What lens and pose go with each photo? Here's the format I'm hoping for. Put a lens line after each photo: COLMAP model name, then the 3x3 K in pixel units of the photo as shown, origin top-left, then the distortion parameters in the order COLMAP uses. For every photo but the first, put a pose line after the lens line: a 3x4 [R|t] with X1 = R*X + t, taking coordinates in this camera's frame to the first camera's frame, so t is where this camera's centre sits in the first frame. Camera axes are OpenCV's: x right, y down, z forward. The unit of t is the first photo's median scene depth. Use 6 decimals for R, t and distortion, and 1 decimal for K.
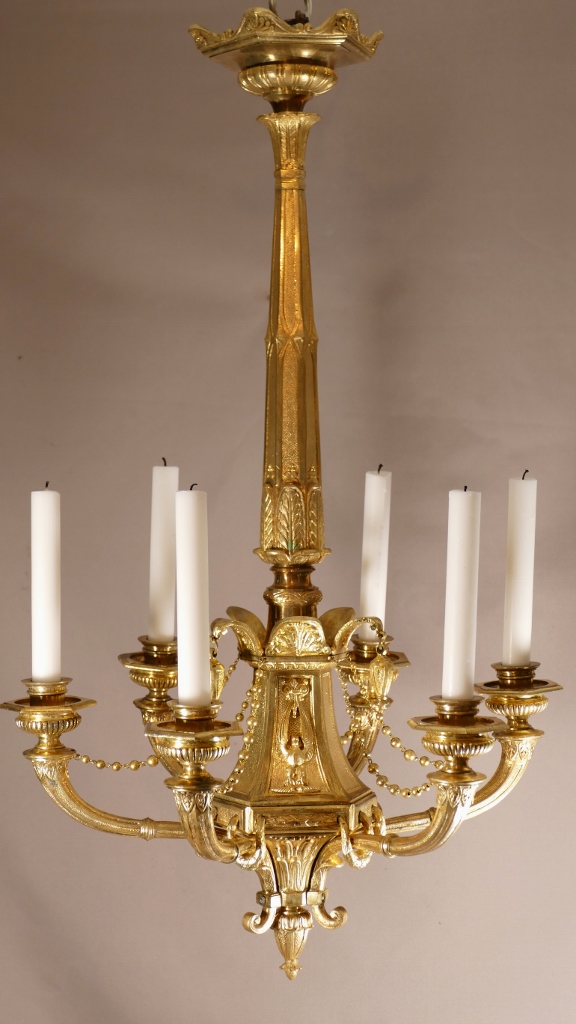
lens RADIAL K [[1999.9, 0, 272.8], [0, 1999.9, 529.7], [0, 0, 1]] dist [-0.045275, 0.000000]
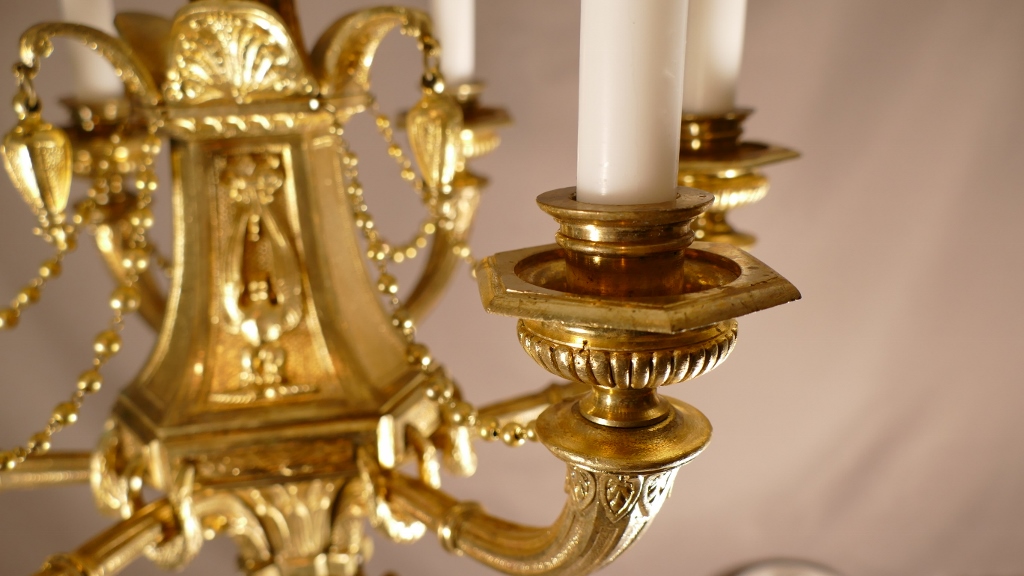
lens RADIAL K [[928.9, 0, 538.1], [0, 928.9, 325.4], [0, 0, 1]] dist [-0.051900, 0.000000]
pose [[0.997312, -0.046407, 0.056705, 0.063855], [0.030336, 0.965937, 0.256992, 0.060434], [-0.066699, -0.254581, 0.964749, 0.785704]]
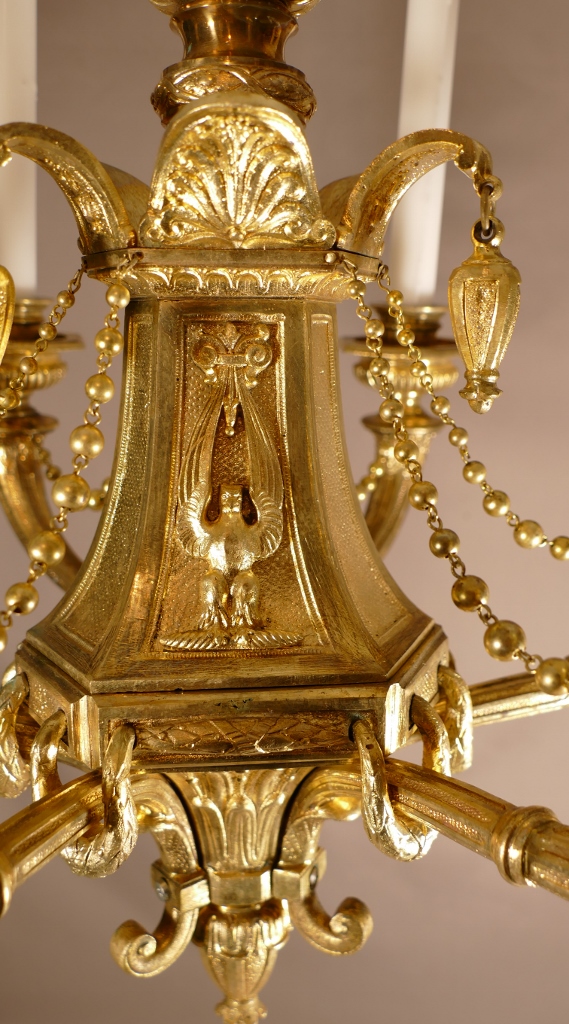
lens RADIAL K [[934.3, 0, 291.8], [0, 934.3, 525.2], [0, 0, 1]] dist [-0.063004, 0.000000]
pose [[0.999791, 0.005037, -0.019794, 0.024951], [-0.002129, 0.989534, 0.144285, 0.086500], [0.020313, -0.144212, 0.989338, 0.838610]]
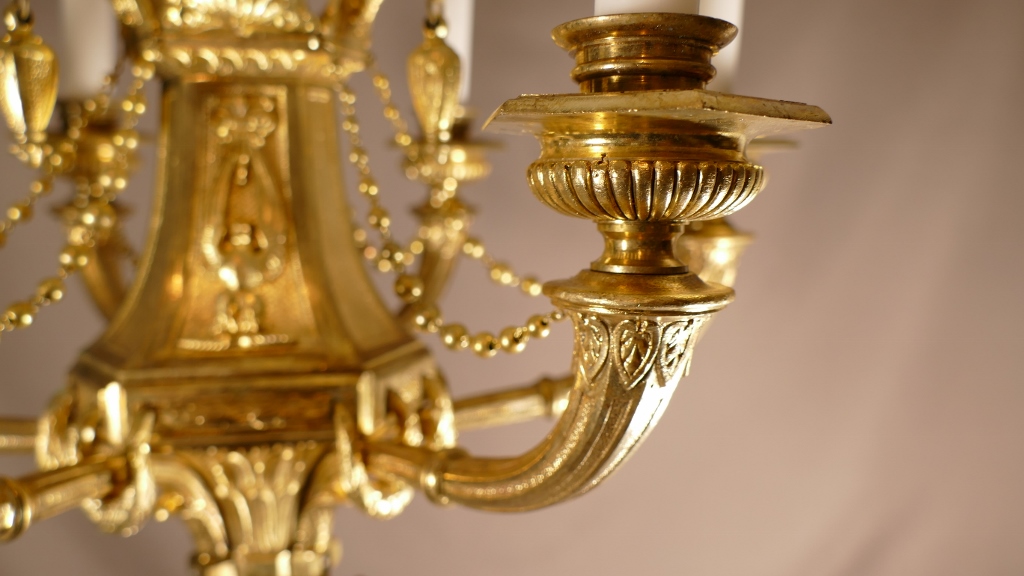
lens RADIAL K [[928.9, 0, 541.5], [0, 928.9, 313.2], [0, 0, 1]] dist [-0.051900, 0.000000]
pose [[0.995476, -0.006656, 0.094782, 0.058129], [-0.001414, 0.996394, 0.084830, 0.106088], [-0.095005, -0.084580, 0.991877, 0.789792]]
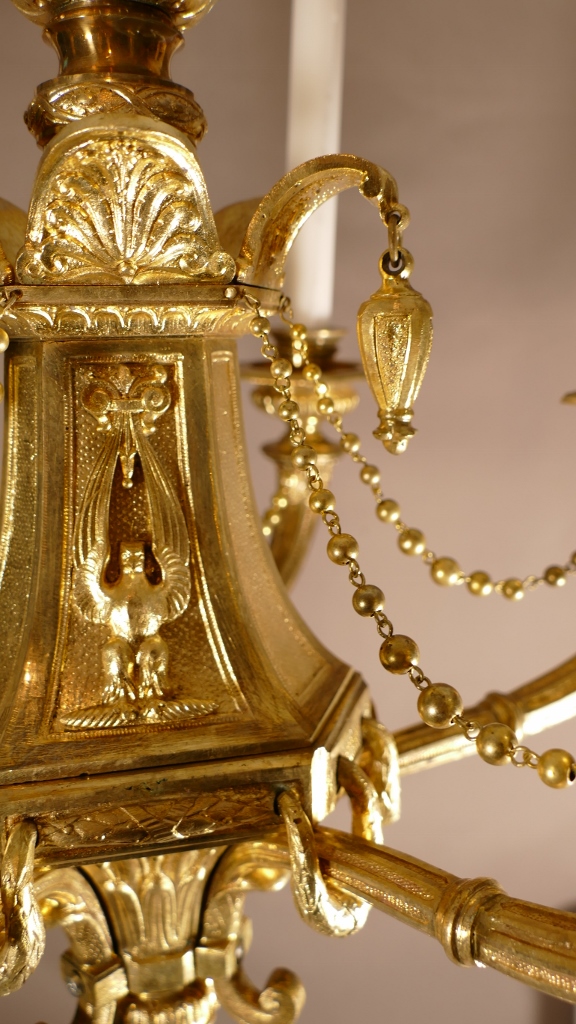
lens RADIAL K [[928.9, 0, 316.6], [0, 928.9, 519.5], [0, 0, 1]] dist [-0.051900, 0.000000]
pose [[0.991738, -0.038998, 0.122206, 0.022402], [0.022893, 0.991181, 0.130522, 0.080886], [-0.126219, -0.126646, 0.983885, 0.852448]]
